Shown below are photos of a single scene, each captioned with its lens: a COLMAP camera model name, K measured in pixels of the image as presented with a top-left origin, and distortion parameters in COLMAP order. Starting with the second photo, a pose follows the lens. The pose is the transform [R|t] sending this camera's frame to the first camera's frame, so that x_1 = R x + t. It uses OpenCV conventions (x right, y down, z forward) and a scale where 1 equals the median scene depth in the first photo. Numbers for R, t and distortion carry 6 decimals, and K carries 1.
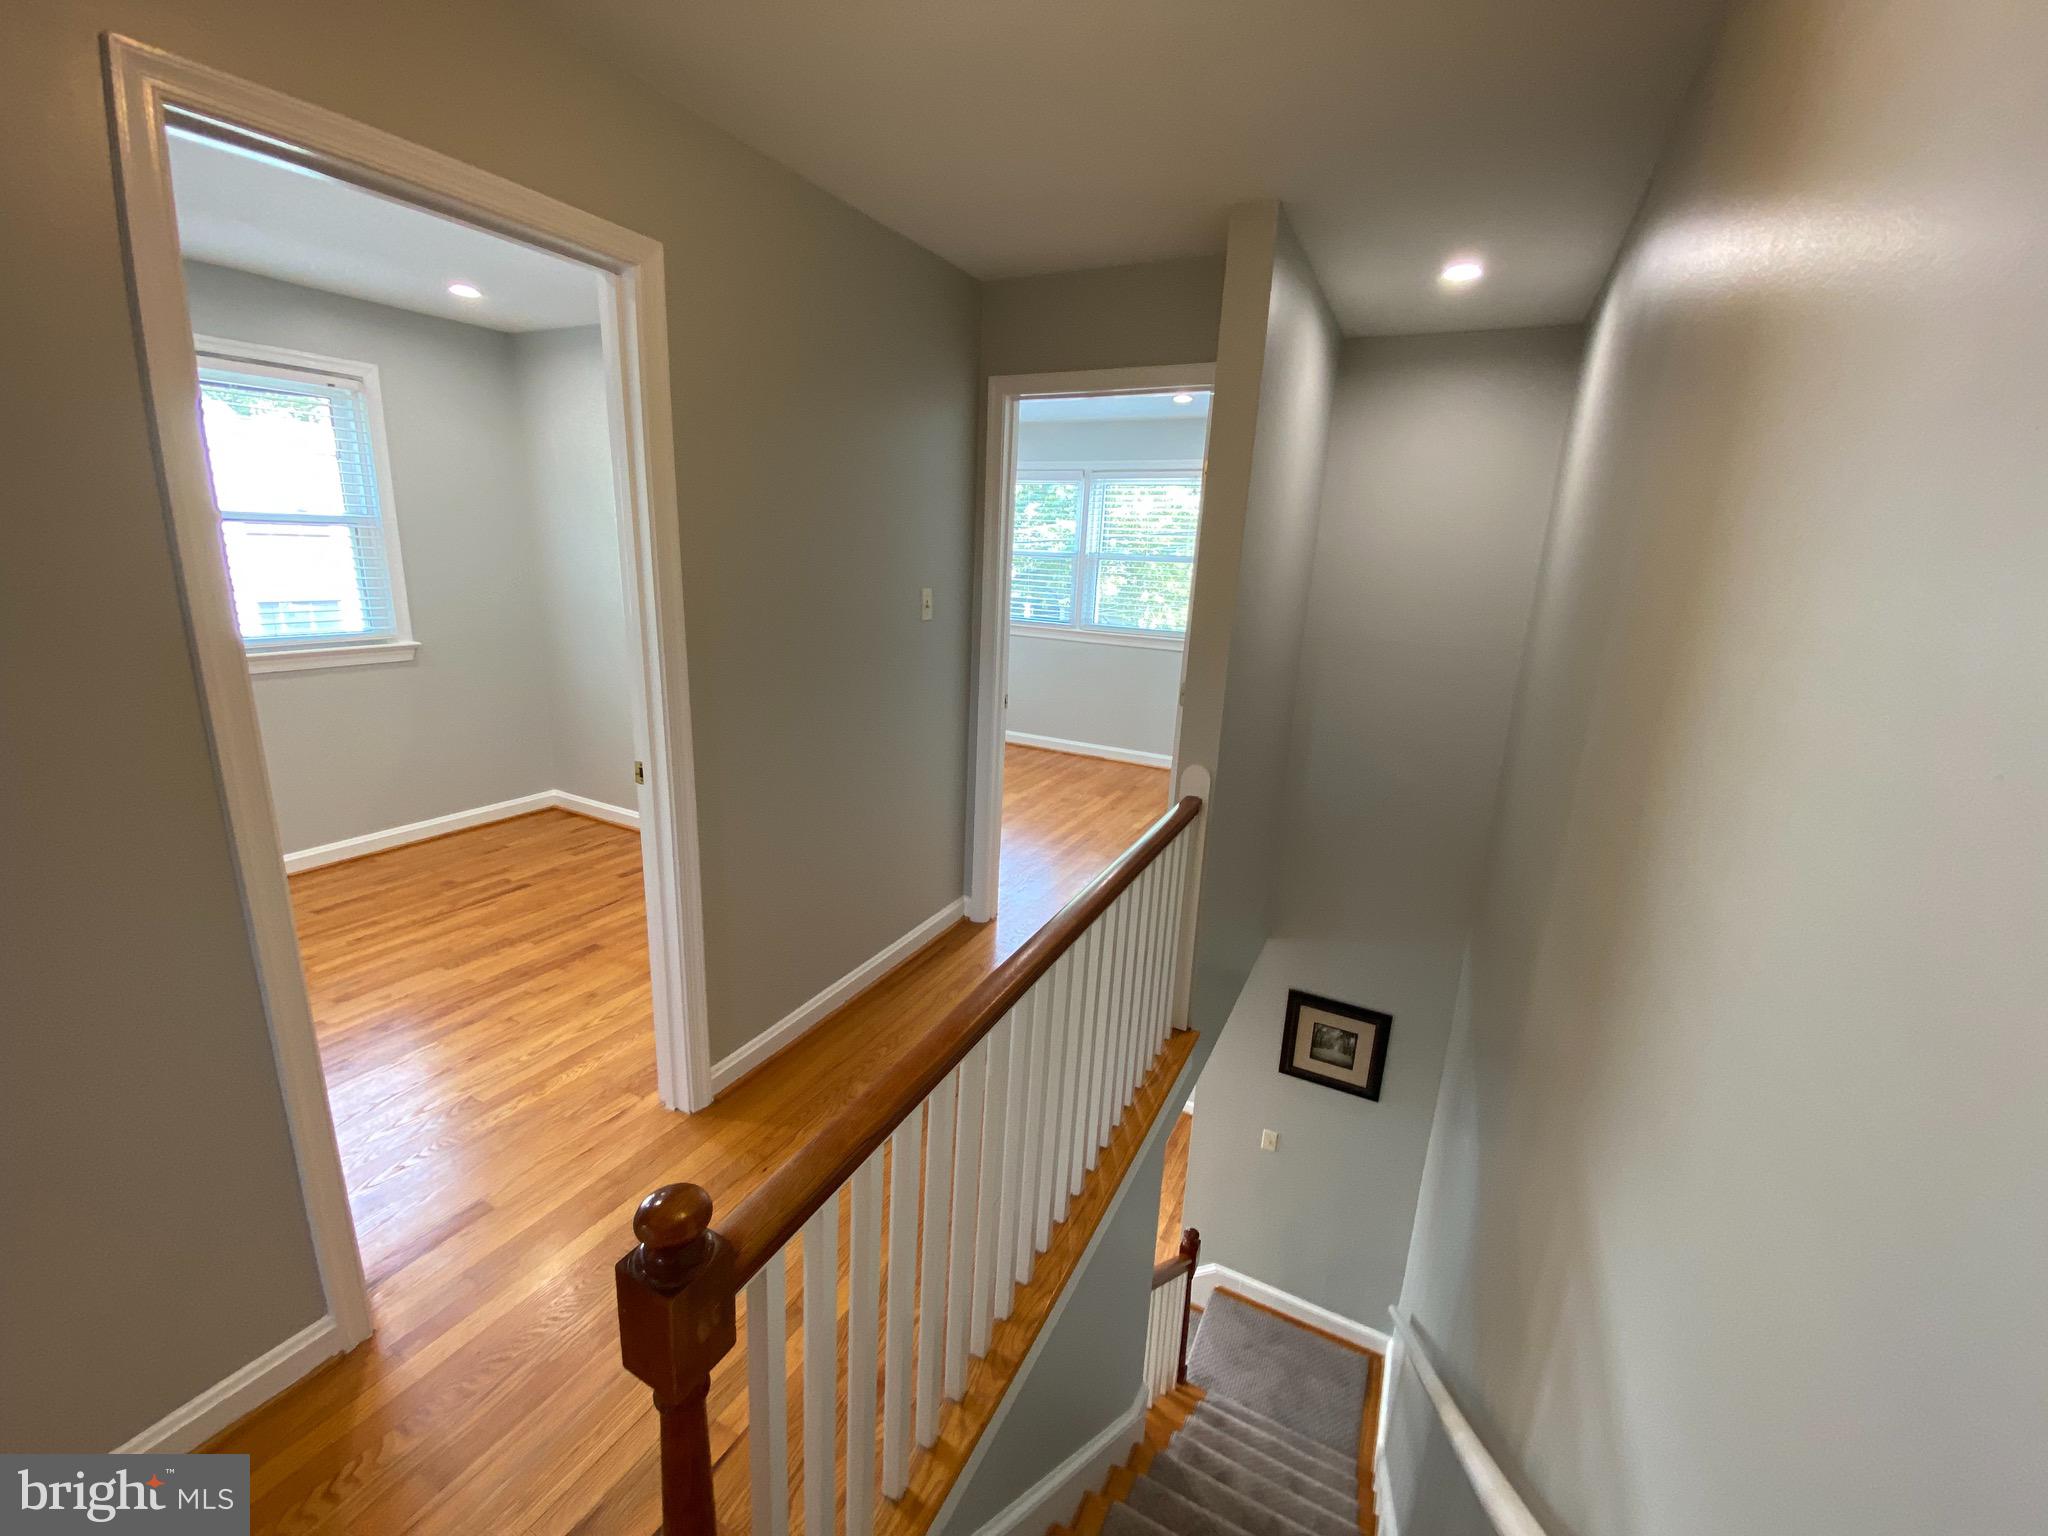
lens RADIAL K [[829.9, 0, 1007.9], [0, 829.9, 748.4], [0, 0, 1]] dist [0.006446, -0.014578]
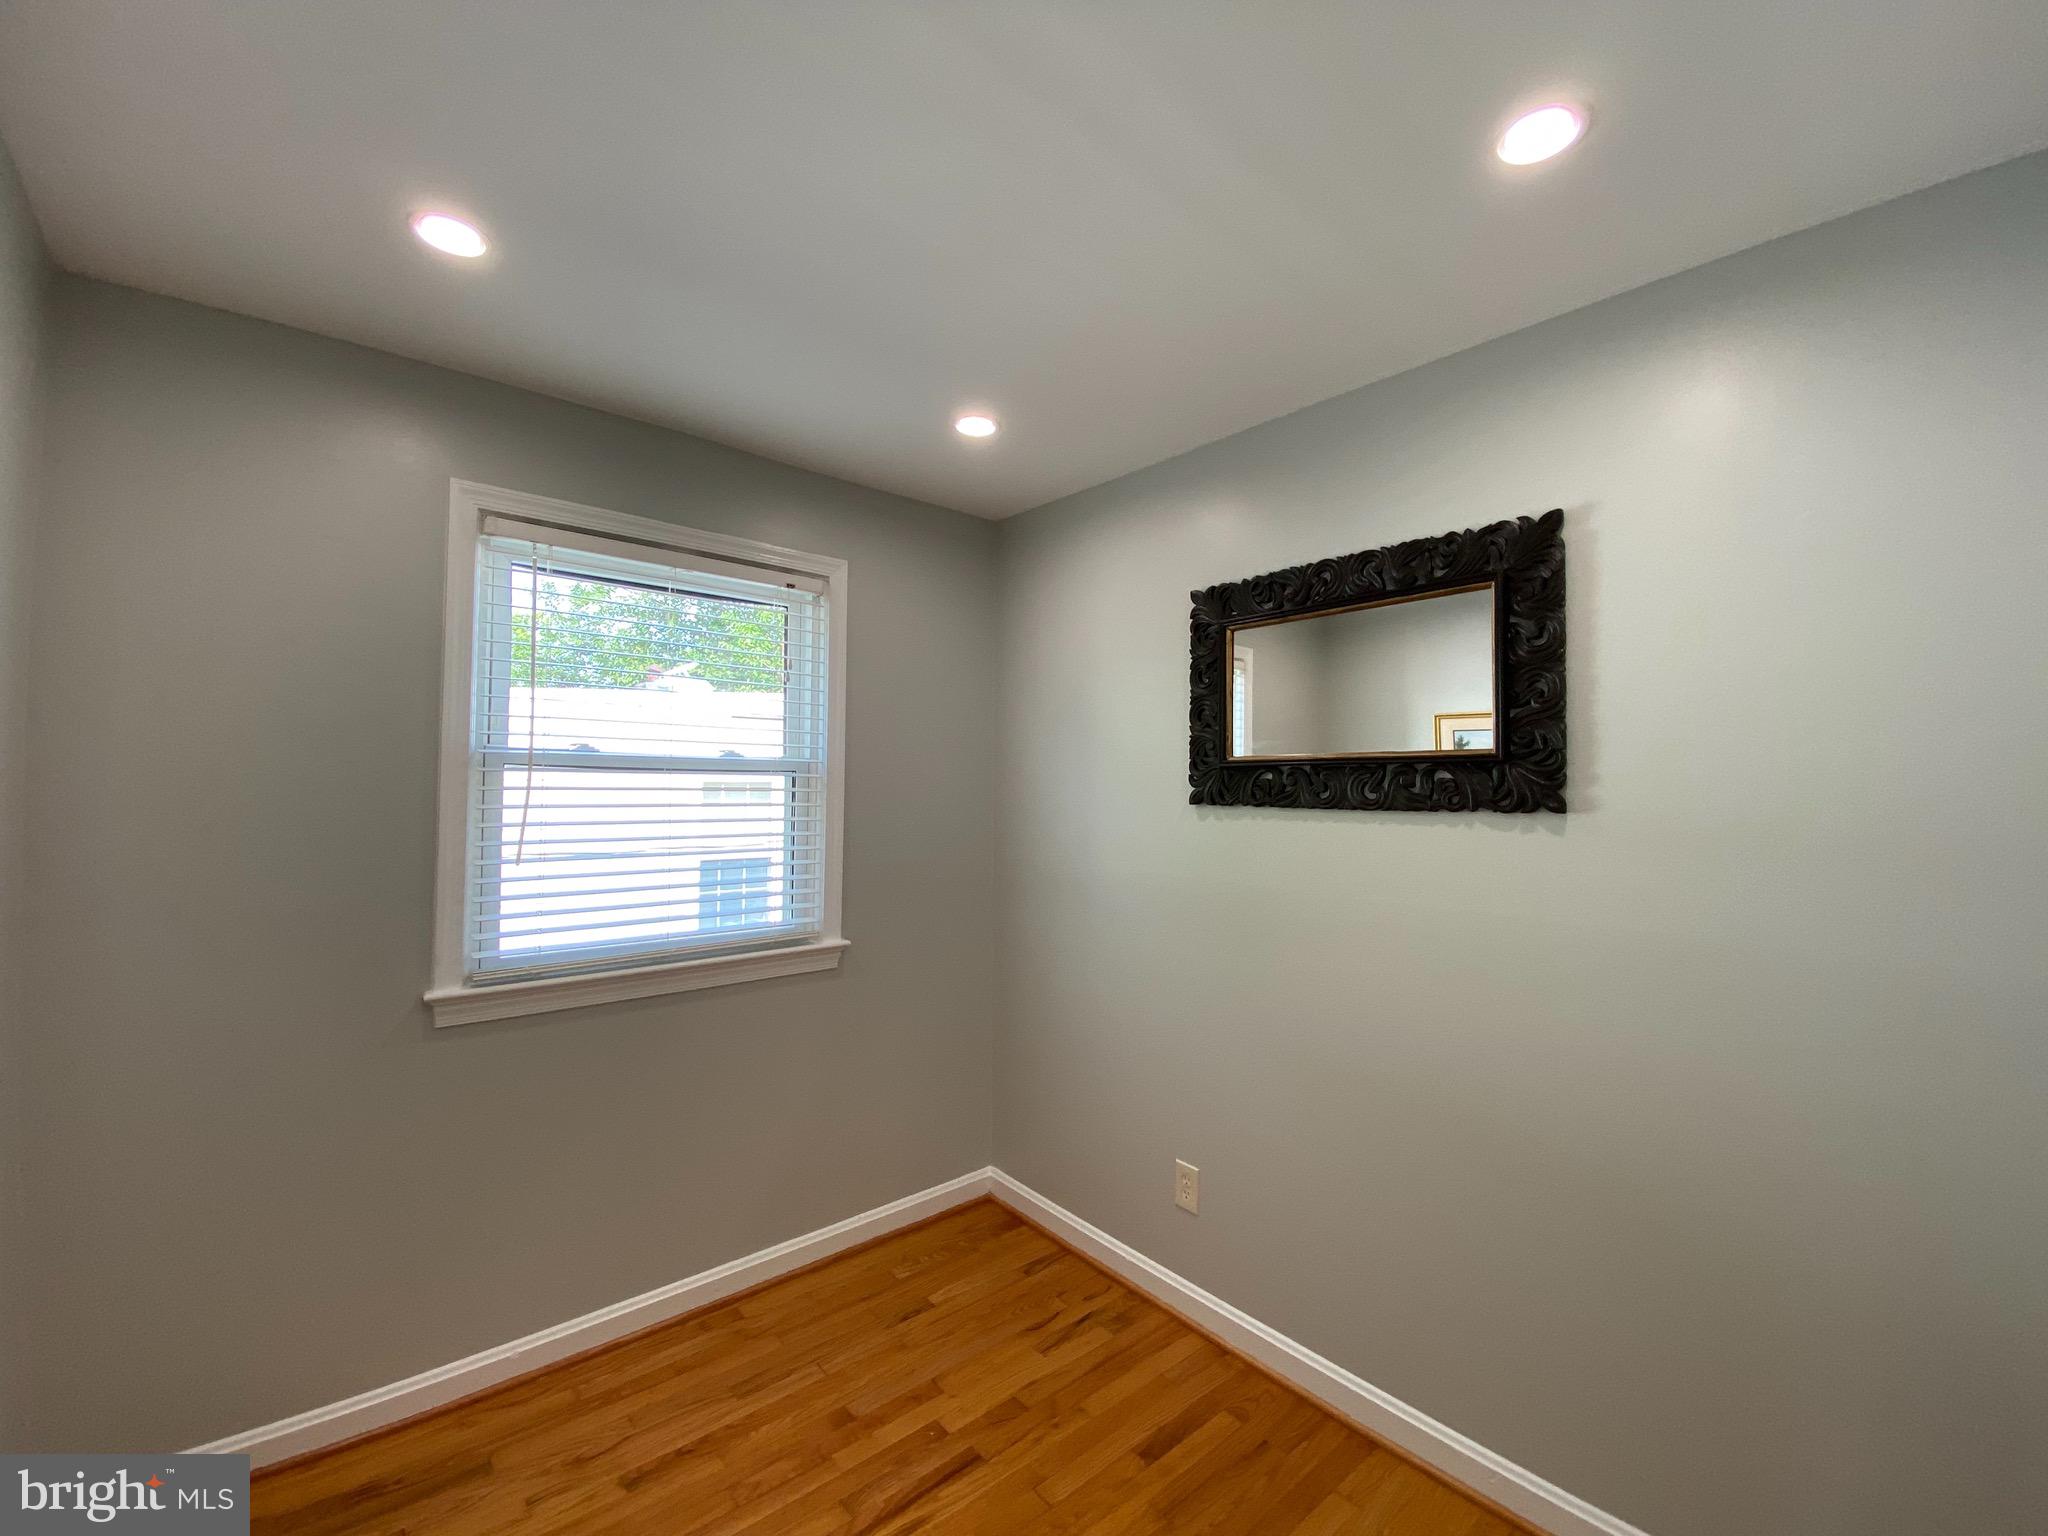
lens RADIAL K [[829.9, 0, 1022.1], [0, 829.9, 749.5], [0, 0, 1]] dist [0.006446, -0.014578]
pose [[0.927536, -0.036327, -0.371964, -0.338230], [-0.069517, 0.961126, -0.267215, -0.112048], [0.367211, 0.273710, 0.888954, 0.430274]]
